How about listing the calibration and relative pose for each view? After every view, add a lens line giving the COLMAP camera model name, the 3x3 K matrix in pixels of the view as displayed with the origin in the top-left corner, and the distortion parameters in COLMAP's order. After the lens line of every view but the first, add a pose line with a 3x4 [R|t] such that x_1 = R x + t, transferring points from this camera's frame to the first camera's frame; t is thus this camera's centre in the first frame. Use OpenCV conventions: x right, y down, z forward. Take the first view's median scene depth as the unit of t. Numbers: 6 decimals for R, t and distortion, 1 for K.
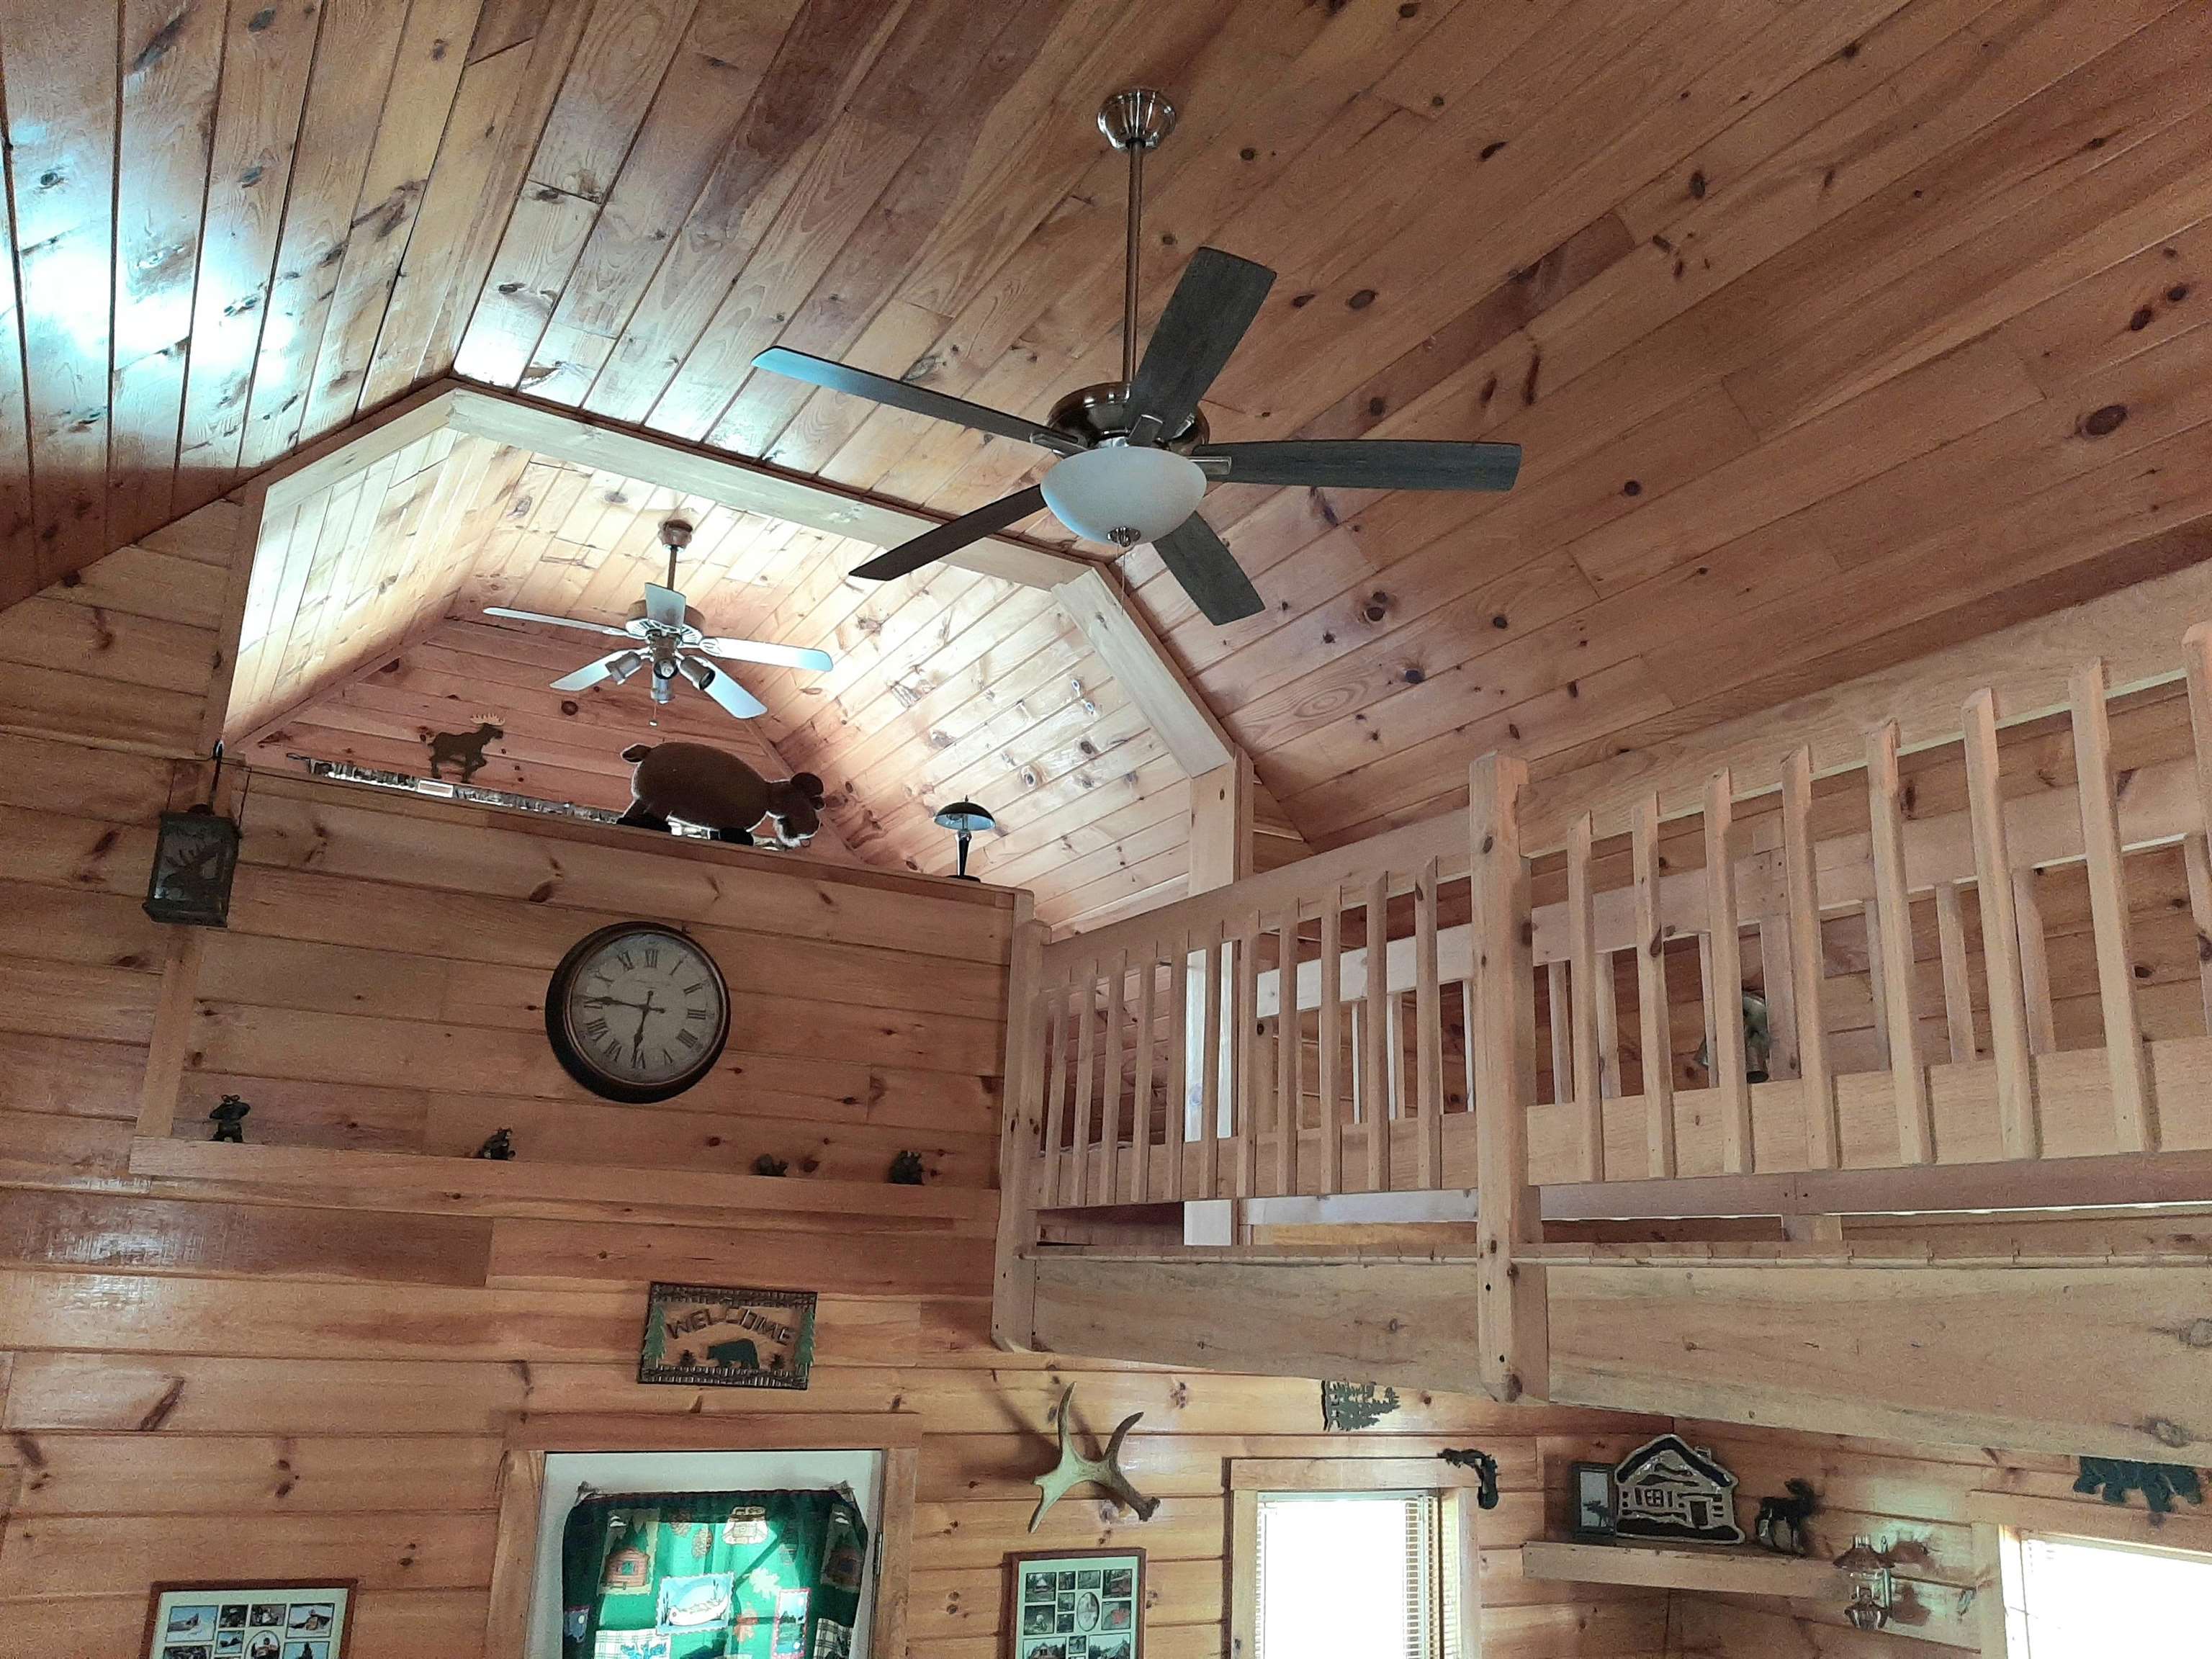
lens RADIAL K [[1704.4, 0, 1106.6], [0, 1704.4, 835.2], [0, 0, 1]] dist [0.074086, -0.131180]
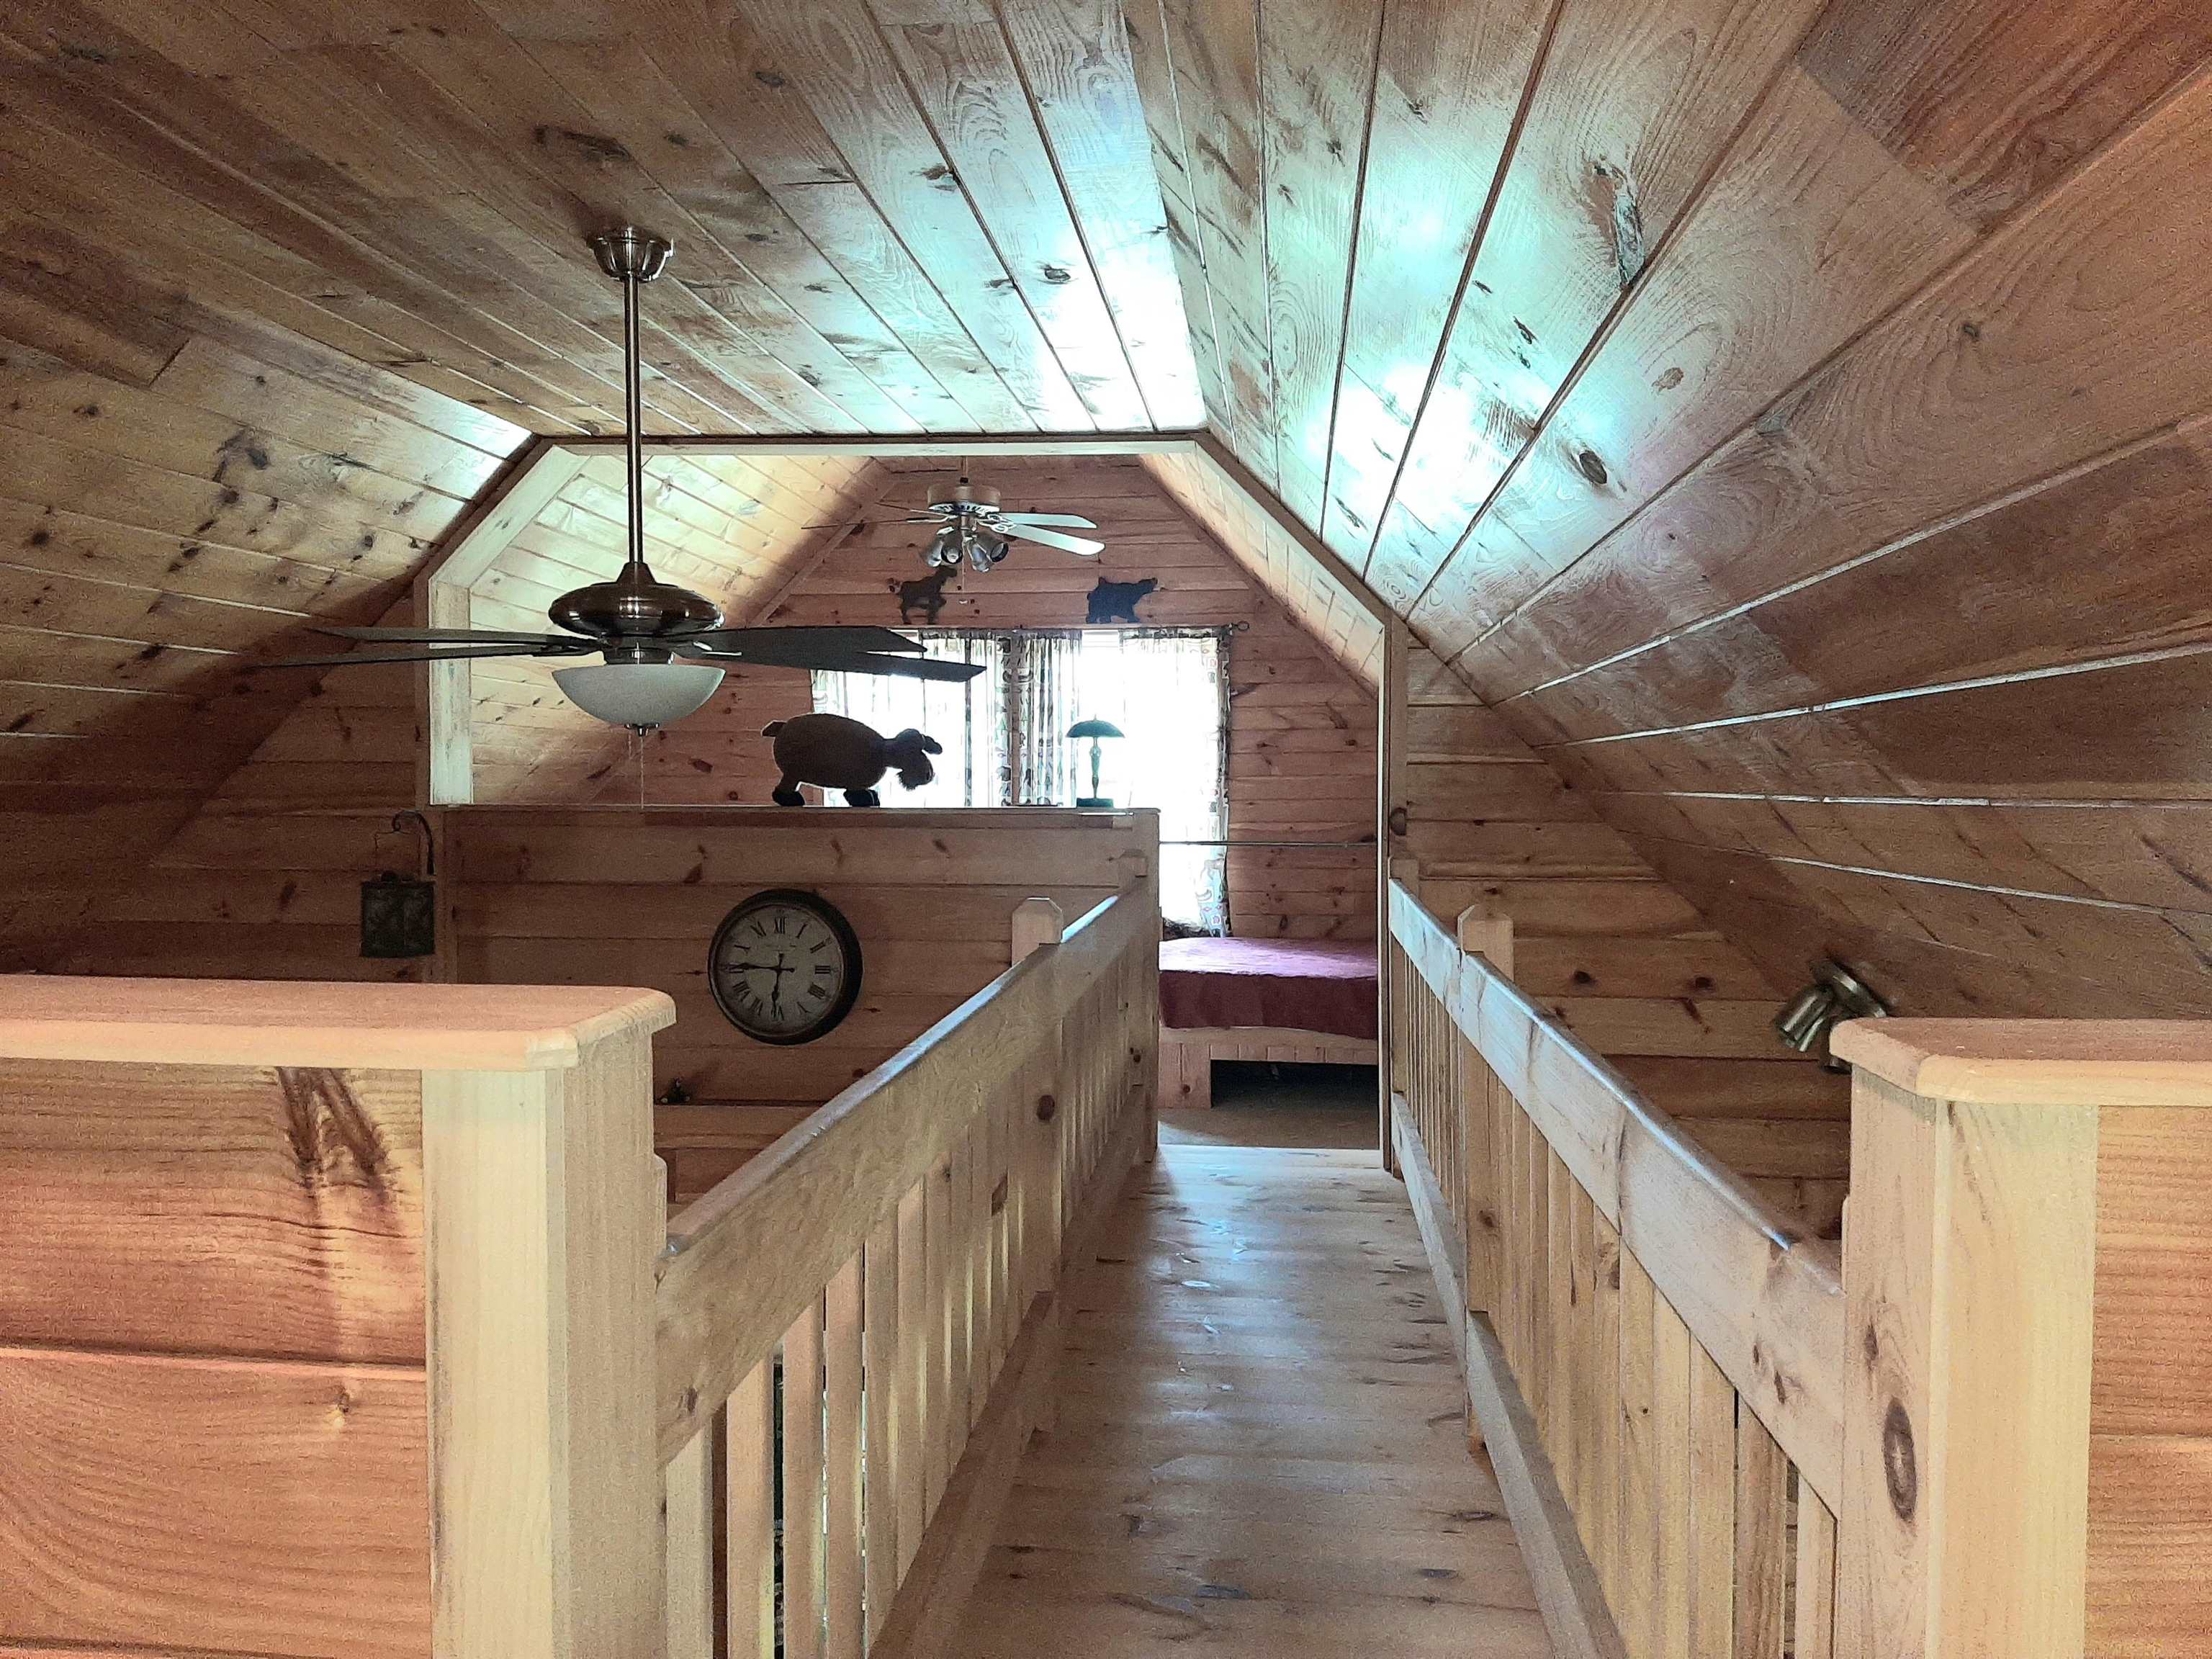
lens RADIAL K [[1704.4, 0, 1110.8], [0, 1704.4, 845.2], [0, 0, 1]] dist [0.074086, -0.131180]
pose [[0.819774, -0.012373, -0.572553, 0.576329], [0.175567, 0.957056, 0.230693, -0.205808], [0.545111, -0.289637, 0.786743, 0.228396]]
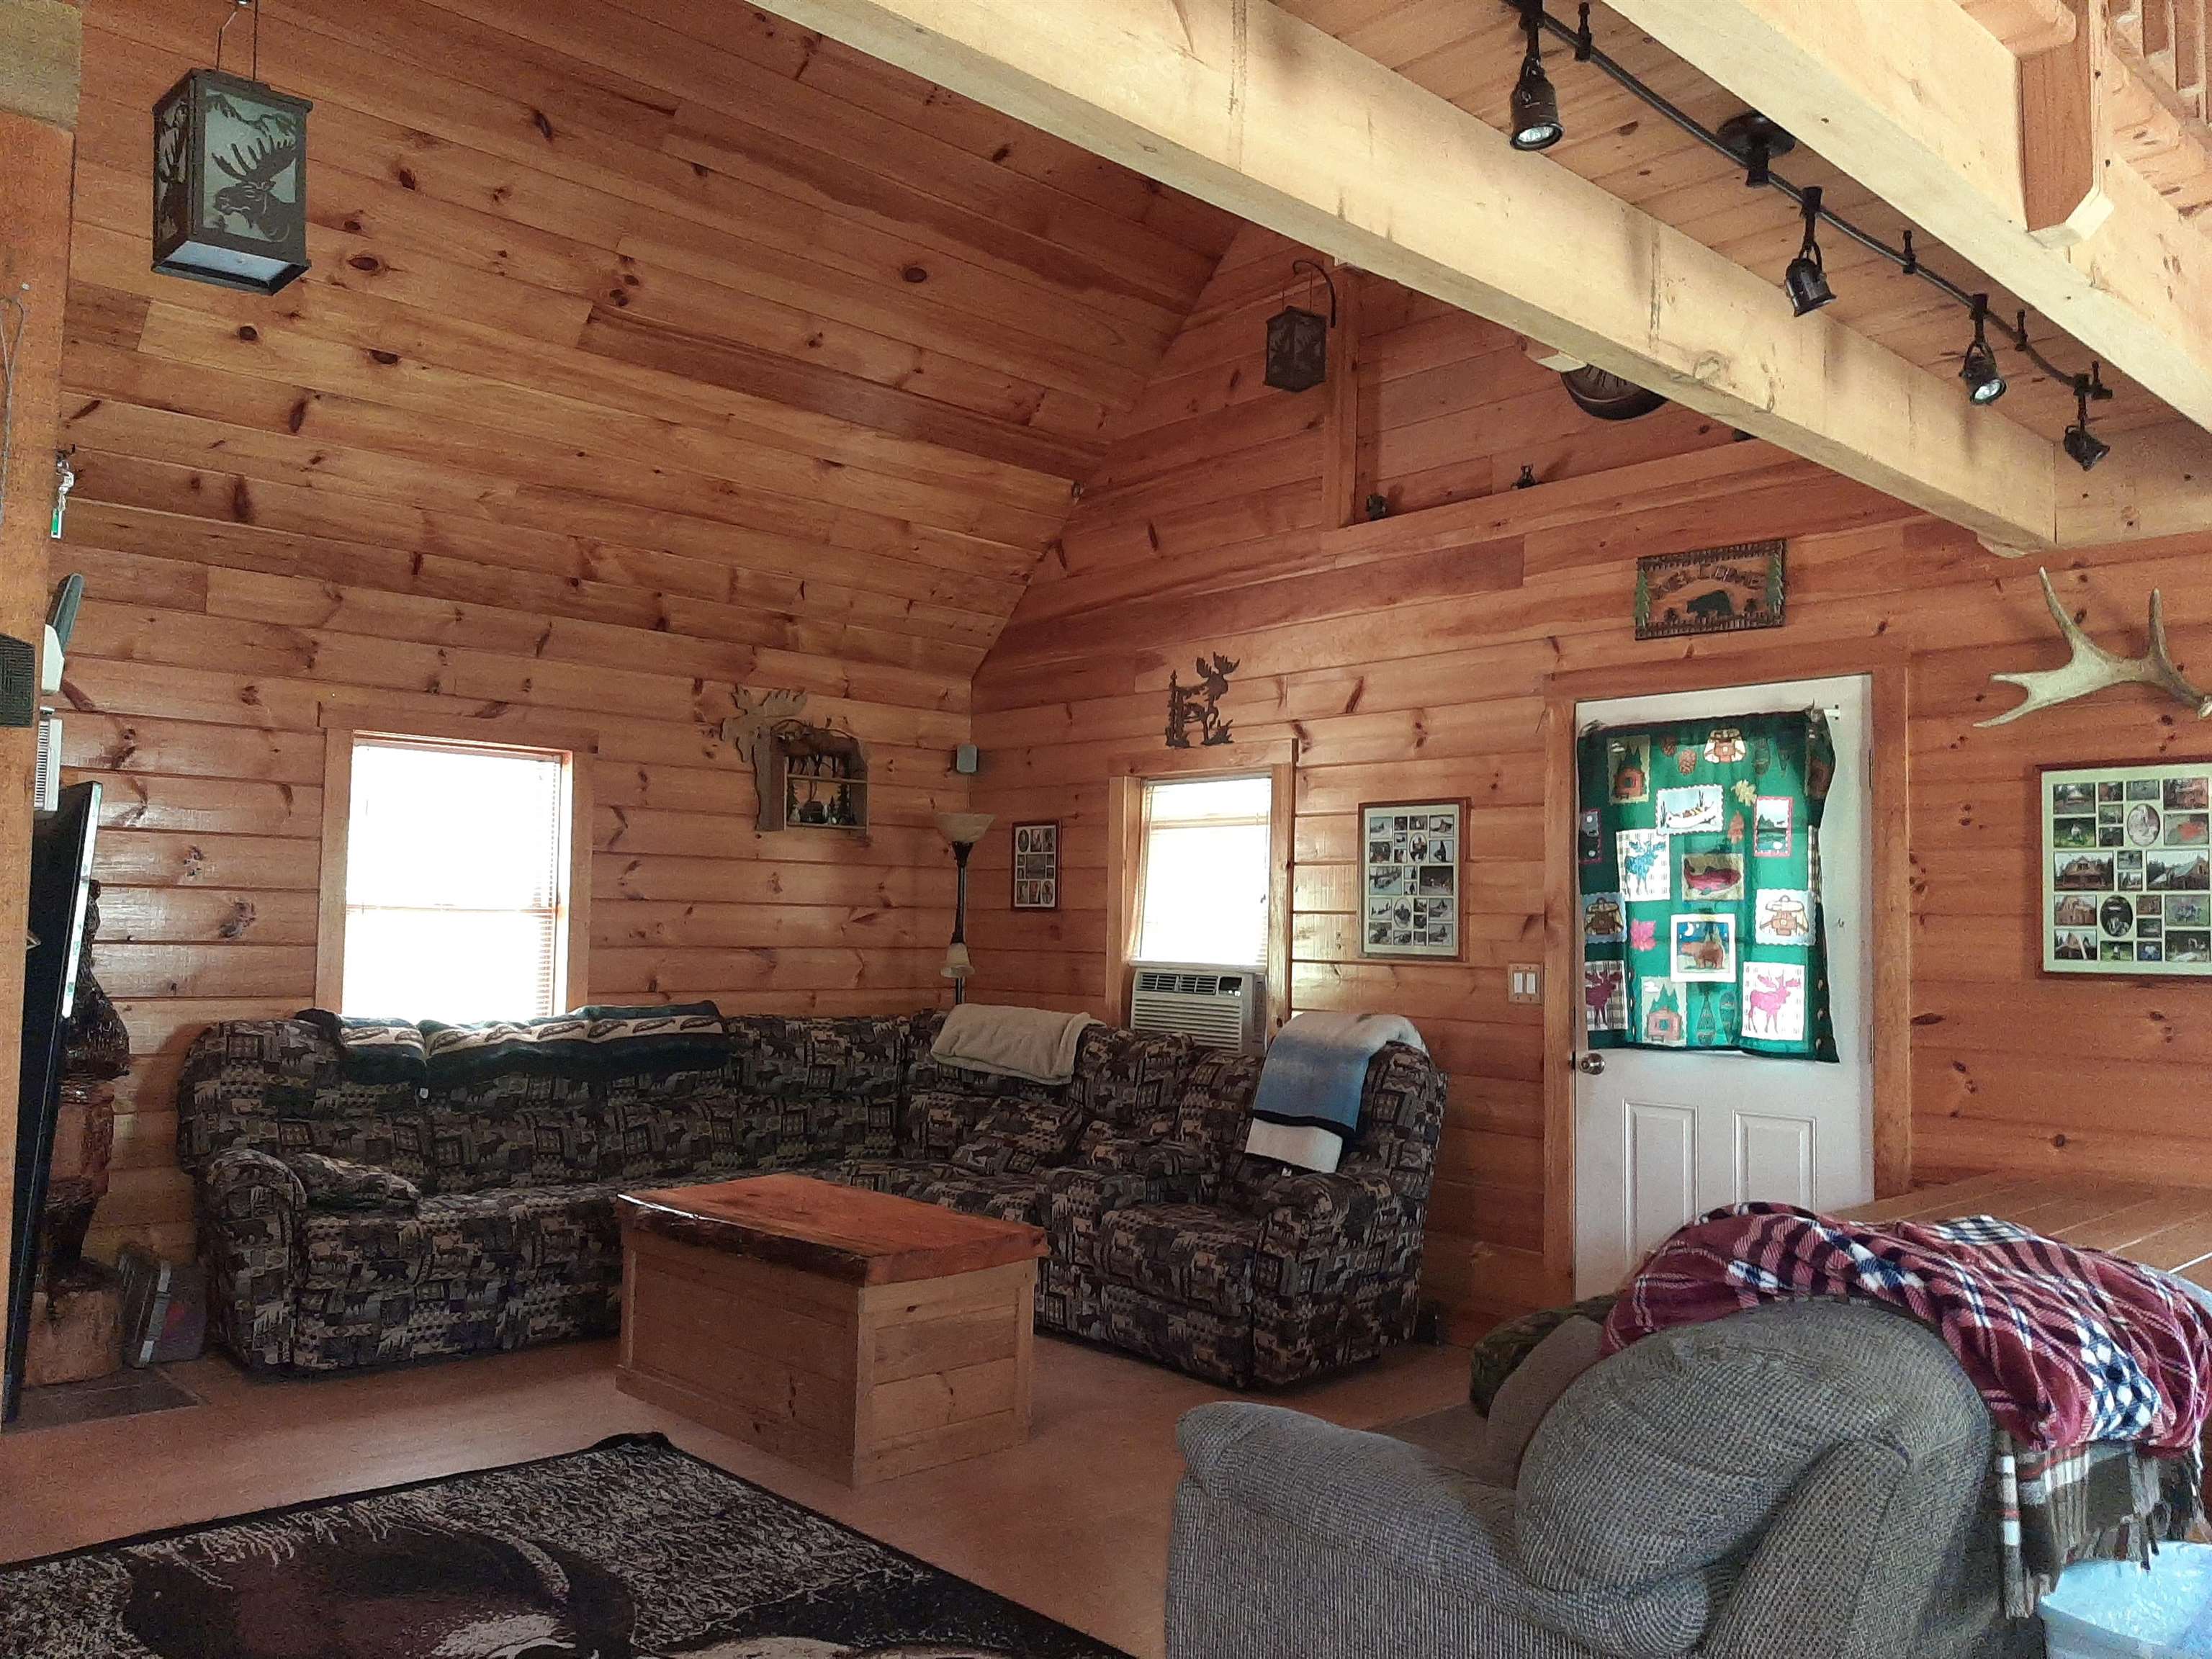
lens RADIAL K [[1704.4, 0, 1111.0], [0, 1704.4, 857.6], [0, 0, 1]] dist [0.074086, -0.131180]
pose [[0.240145, -0.077658, -0.967626, 0.710887], [0.245996, 0.969126, -0.016728, 0.367547], [0.939051, -0.234015, 0.251834, 0.313535]]
